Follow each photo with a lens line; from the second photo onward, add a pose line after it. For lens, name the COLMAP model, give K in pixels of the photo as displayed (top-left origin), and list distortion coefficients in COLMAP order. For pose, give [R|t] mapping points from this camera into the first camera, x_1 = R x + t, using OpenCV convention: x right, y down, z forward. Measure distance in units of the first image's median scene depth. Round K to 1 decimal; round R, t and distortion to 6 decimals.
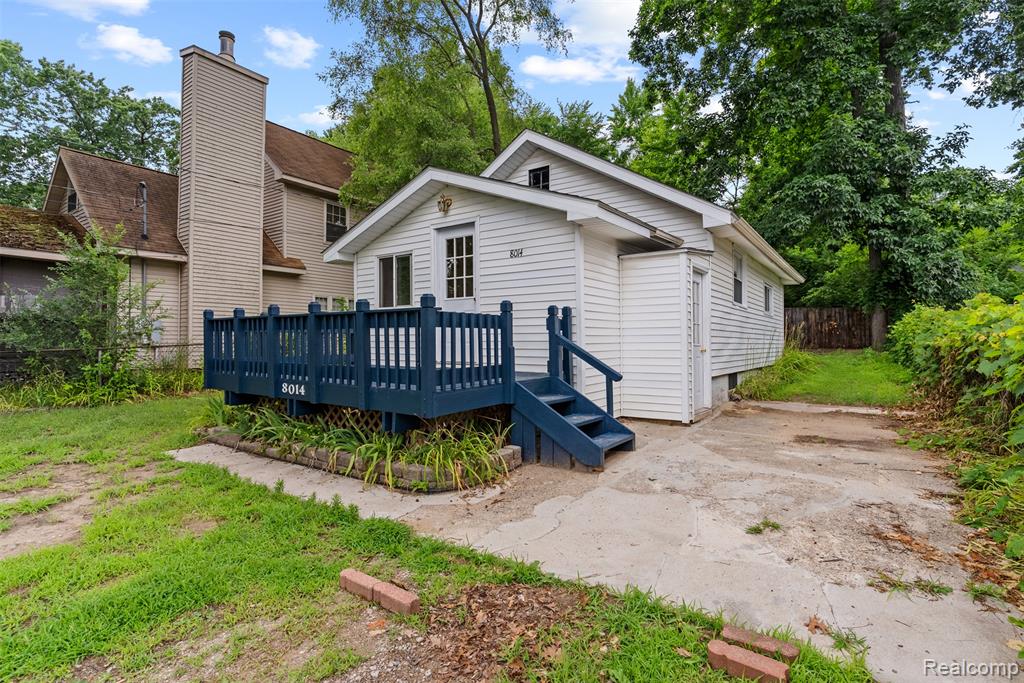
lens RADIAL K [[502.8, 0, 509.6], [0, 502.8, 335.9], [0, 0, 1]] dist [-0.005519, 0.001987]
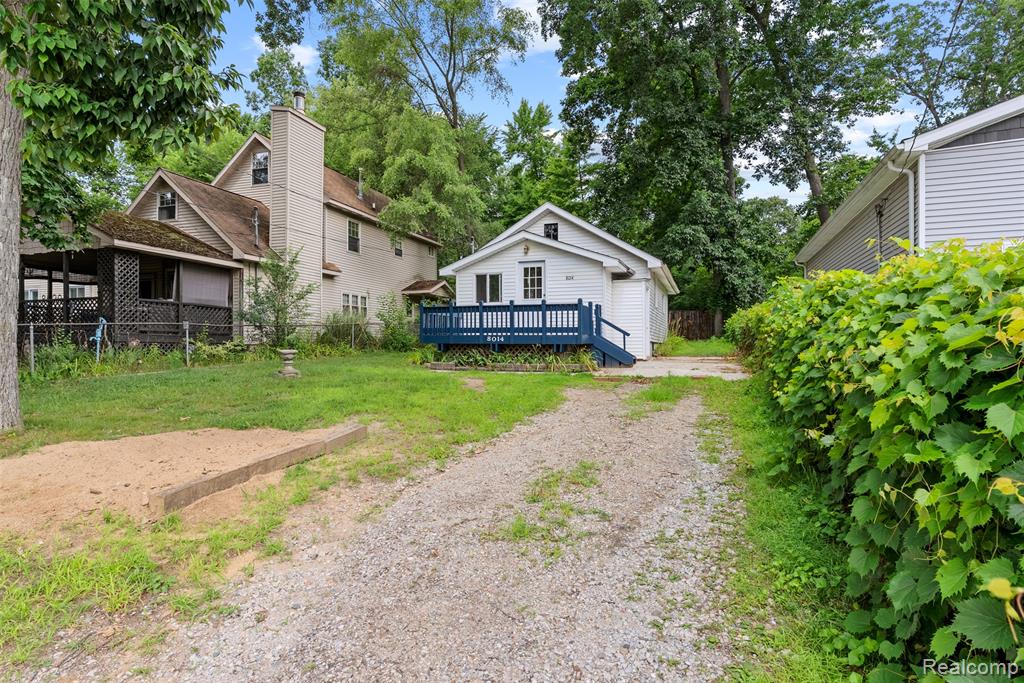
lens RADIAL K [[559.9, 0, 508.3], [0, 559.9, 348.2], [0, 0, 1]] dist [0.002156, -0.000960]
pose [[0.960375, 0.000140, 0.278712, -0.484170], [-0.004312, 0.999888, 0.014355, 0.050146], [-0.278678, -0.014988, 0.960268, -0.630058]]
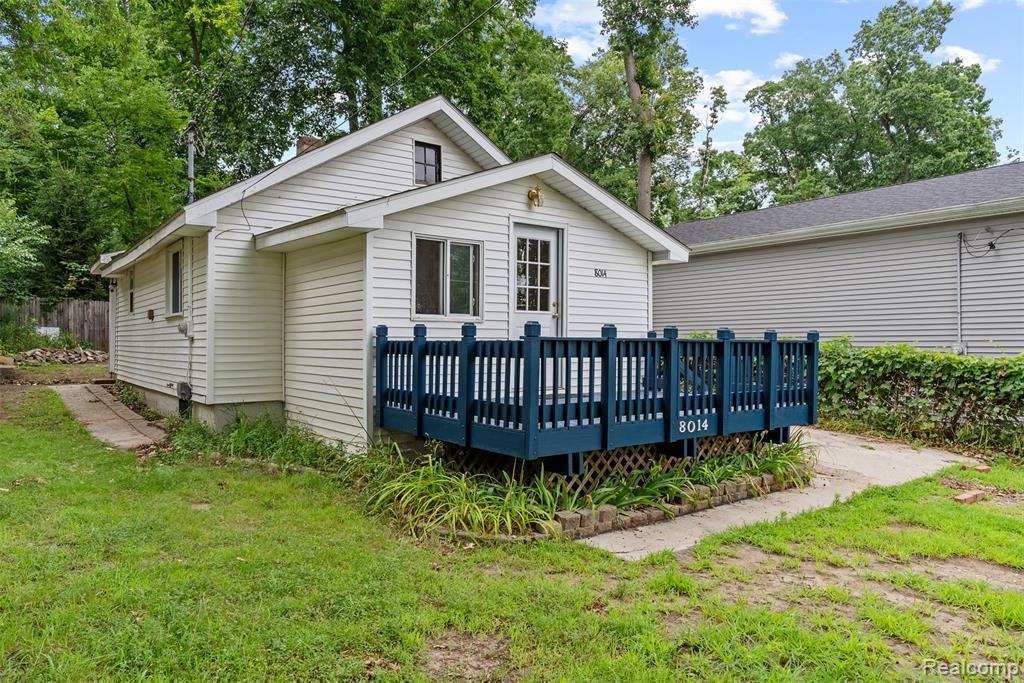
lens RADIAL K [[680.9, 0, 510.1], [0, 680.9, 340.8], [0, 0, 1]] dist [0.002623, 0.000141]
pose [[0.290853, 0.002464, 0.956765, -0.745744], [-0.013064, 0.999914, 0.001396, -0.017116], [-0.956679, -0.012906, 0.290860, 0.438268]]
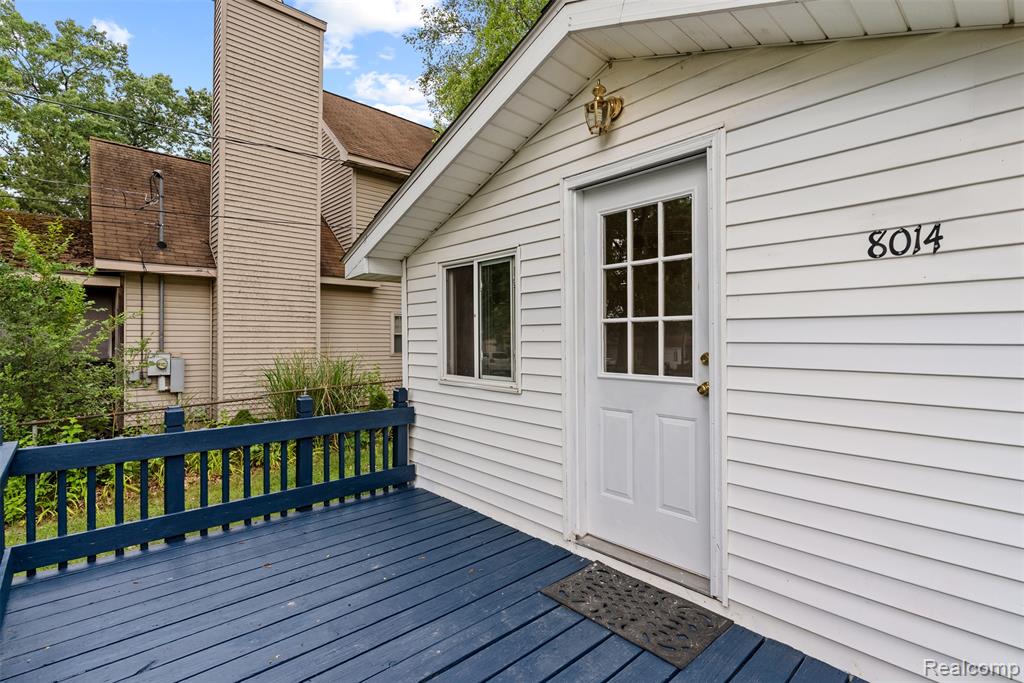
lens RADIAL K [[490.4, 0, 505.9], [0, 490.4, 342.1], [0, 0, 1]] dist [-0.000317, 0.000324]
pose [[0.975597, 0.002995, -0.219548, -0.074165], [0.000914, 0.999843, 0.017699, -0.065794], [0.219566, -0.017468, 0.975441, 0.397312]]
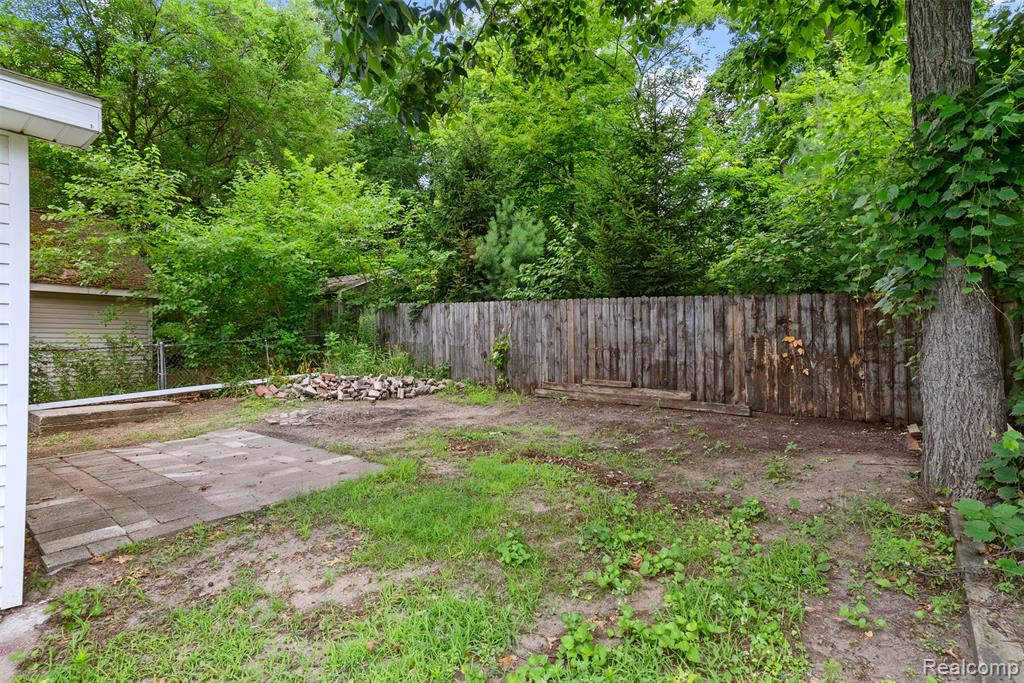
lens RADIAL K [[502.8, 0, 512.7], [0, 502.8, 339.9], [0, 0, 1]] dist [-0.005519, 0.001987]
pose [[0.999206, -0.004855, -0.039557, 0.791275], [0.005368, 0.999902, 0.012892, -0.052602], [0.039491, -0.013094, 0.999134, 1.107995]]
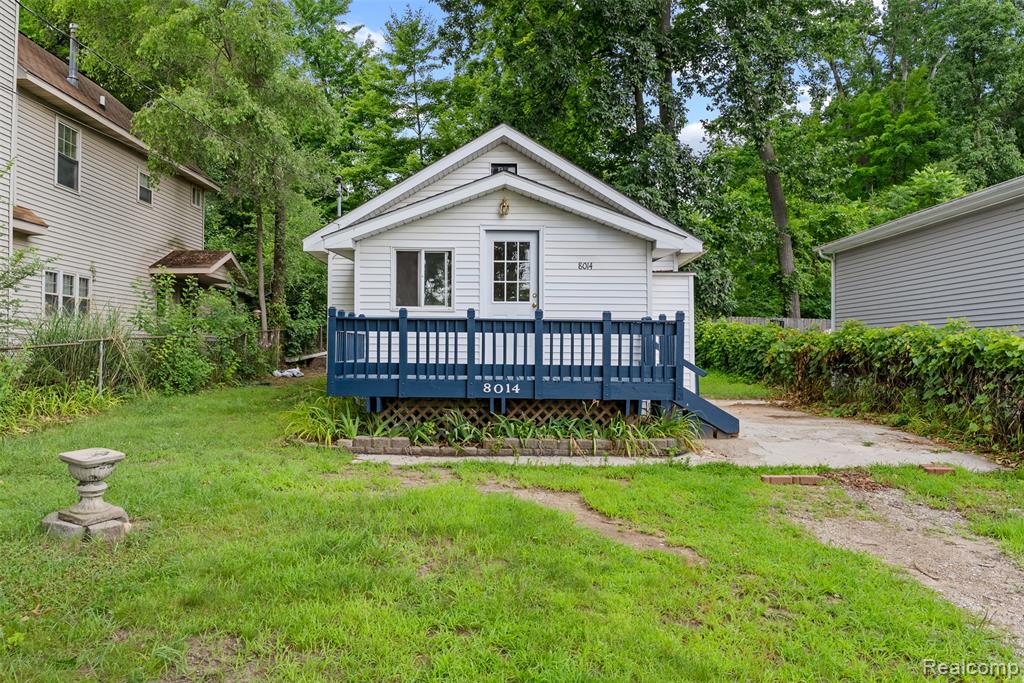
lens RADIAL K [[792.8, 0, 509.7], [0, 792.8, 346.3], [0, 0, 1]] dist [-0.000551, -0.008947]
pose [[0.803653, 0.009524, 0.595022, -0.647946], [-0.014167, 0.999895, 0.003131, 0.004766], [-0.594930, -0.010946, 0.803703, -0.168147]]
